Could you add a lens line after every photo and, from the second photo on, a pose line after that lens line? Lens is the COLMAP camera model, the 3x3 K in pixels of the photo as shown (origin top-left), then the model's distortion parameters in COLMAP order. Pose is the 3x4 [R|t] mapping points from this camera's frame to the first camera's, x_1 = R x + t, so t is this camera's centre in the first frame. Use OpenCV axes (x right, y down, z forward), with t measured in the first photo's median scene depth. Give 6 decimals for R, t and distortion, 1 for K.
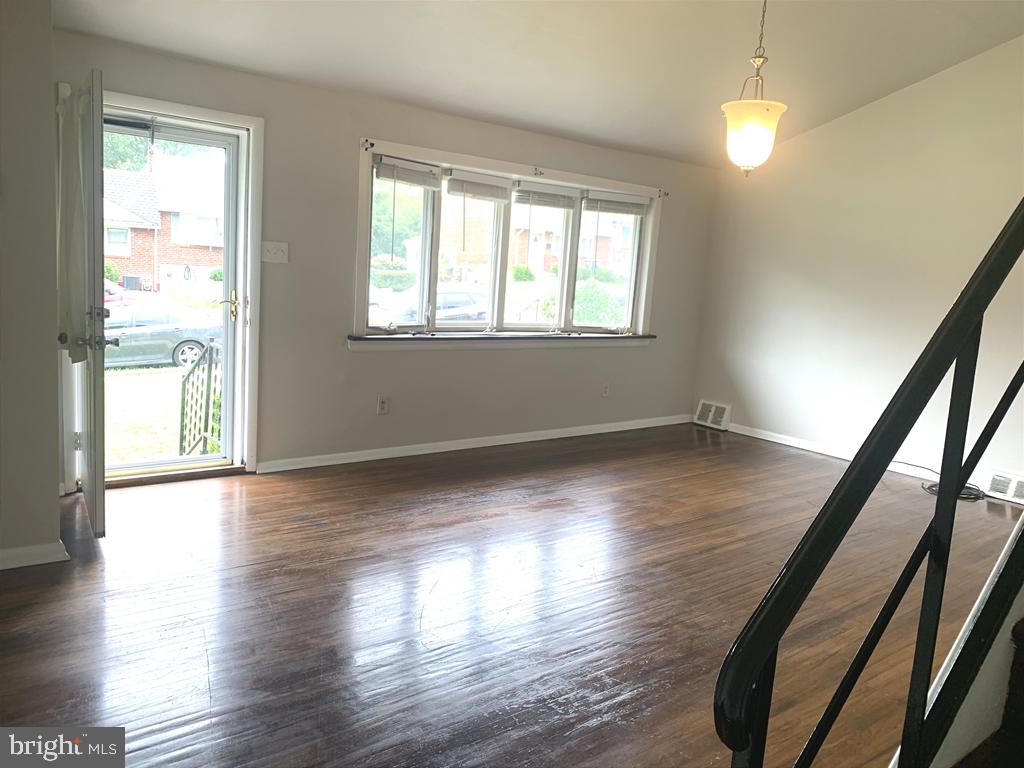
lens RADIAL K [[776.1, 0, 517.6], [0, 776.1, 381.4], [0, 0, 1]] dist [0.010534, -0.033349]
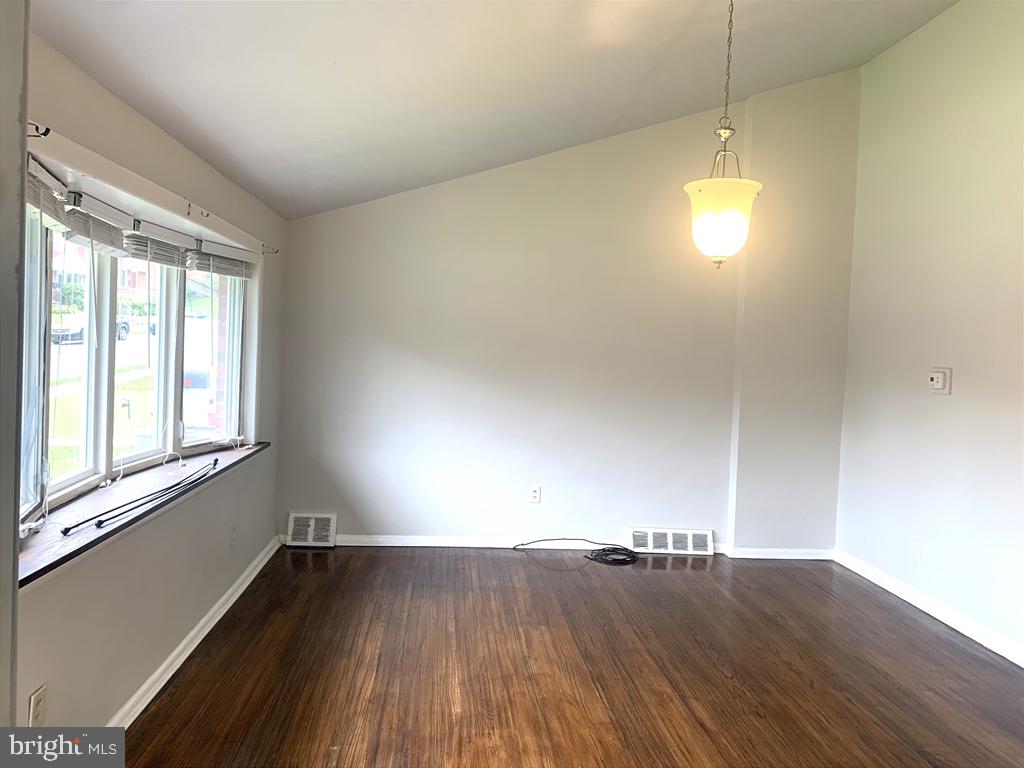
lens RADIAL K [[776.1, 0, 514.8], [0, 776.1, 381.0], [0, 0, 1]] dist [0.010534, -0.033349]
pose [[0.556414, -0.079623, 0.827081, -0.363227], [0.116142, 0.993079, 0.017470, -0.128586], [-0.822748, 0.086338, 0.561811, 0.506395]]
